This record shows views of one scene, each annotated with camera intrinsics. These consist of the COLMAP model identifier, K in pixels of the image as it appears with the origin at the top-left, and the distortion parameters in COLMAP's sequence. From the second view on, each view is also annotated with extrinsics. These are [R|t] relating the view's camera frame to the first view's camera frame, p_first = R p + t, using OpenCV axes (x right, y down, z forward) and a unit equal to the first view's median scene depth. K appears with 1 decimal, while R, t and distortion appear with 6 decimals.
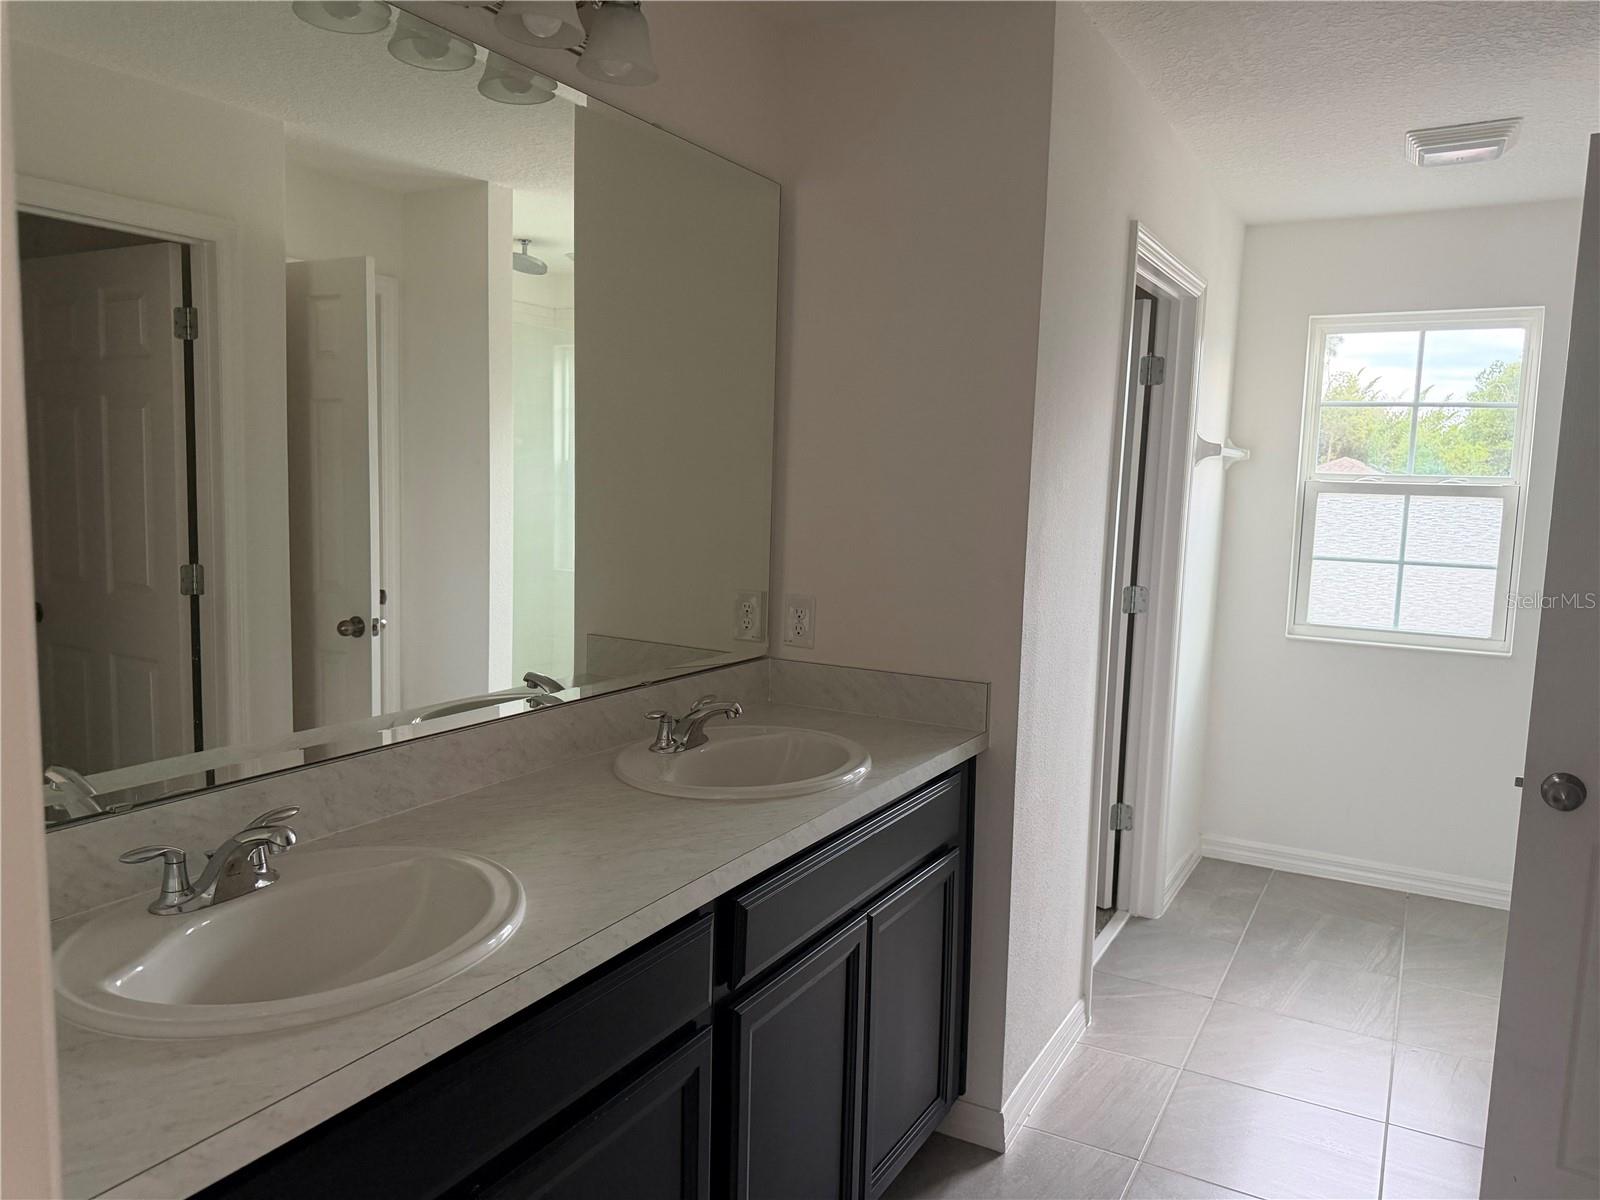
lens RADIAL K [[1143.7, 0, 794.2], [0, 1143.7, 600.0], [0, 0, 1]] dist [0.031788, -0.053376]
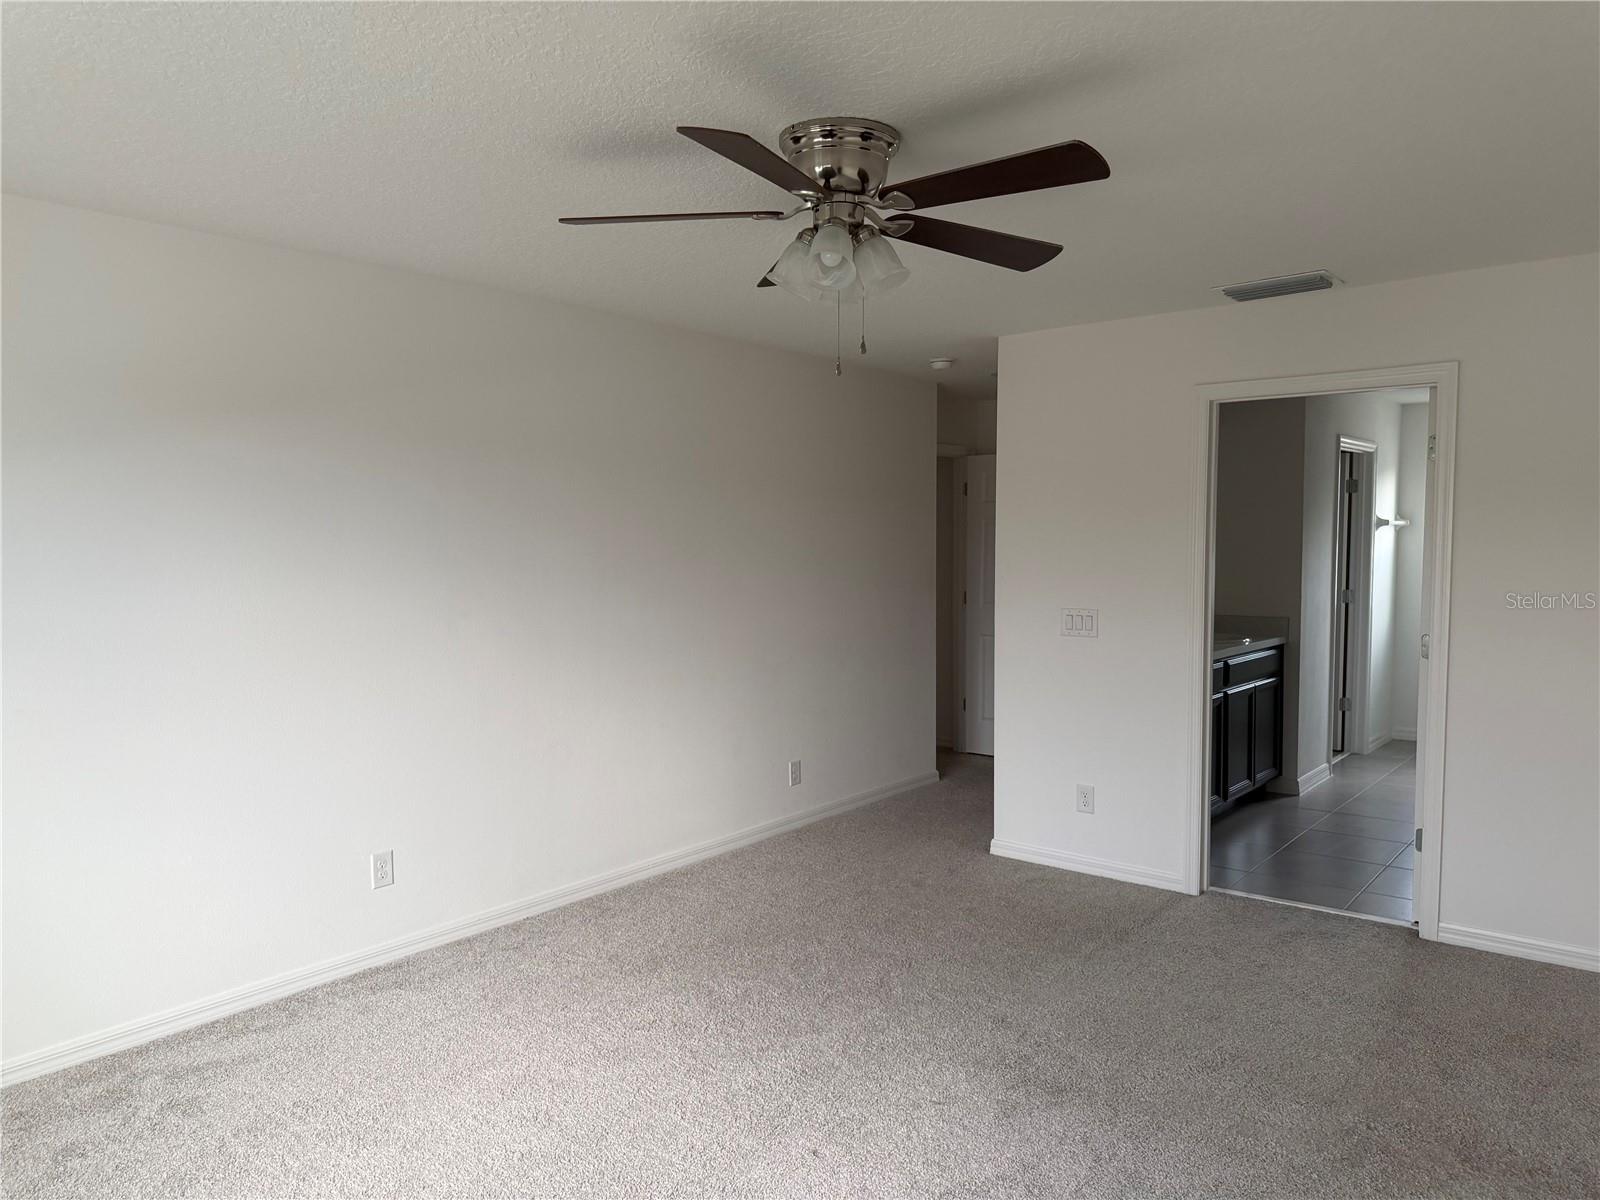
lens RADIAL K [[1143.7, 0, 805.7], [0, 1143.7, 596.6], [0, 0, 1]] dist [0.031788, -0.053376]
pose [[0.986719, -0.020998, -0.161072, -0.333252], [0.012355, 0.998439, -0.054478, 0.101651], [0.161965, 0.051764, 0.985438, -1.199804]]
